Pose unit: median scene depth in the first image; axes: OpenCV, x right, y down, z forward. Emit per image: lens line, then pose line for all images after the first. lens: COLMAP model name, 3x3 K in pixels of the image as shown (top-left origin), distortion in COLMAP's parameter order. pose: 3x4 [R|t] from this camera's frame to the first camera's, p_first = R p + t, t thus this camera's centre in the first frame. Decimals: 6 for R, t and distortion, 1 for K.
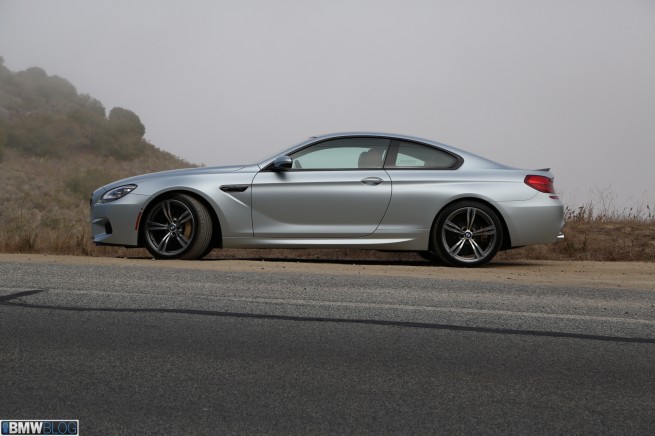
lens RADIAL K [[1922.2, 0, 324.3], [0, 1922.2, 217.4], [0, 0, 1]] dist [0.781735, 0.000000]
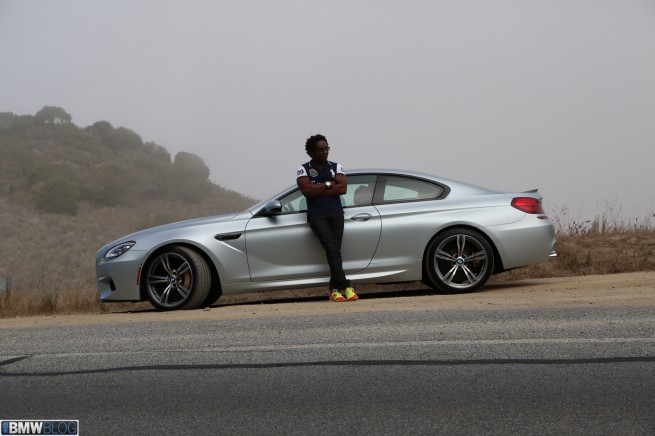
lens RADIAL K [[1922.2, 0, 331.9], [0, 1922.2, 218.7], [0, 0, 1]] dist [0.781735, 0.000000]
pose [[0.992266, -0.087537, -0.088011, 0.099487], [0.087292, 0.996161, -0.006636, -0.012779], [0.088254, -0.001098, 0.996097, -0.023878]]
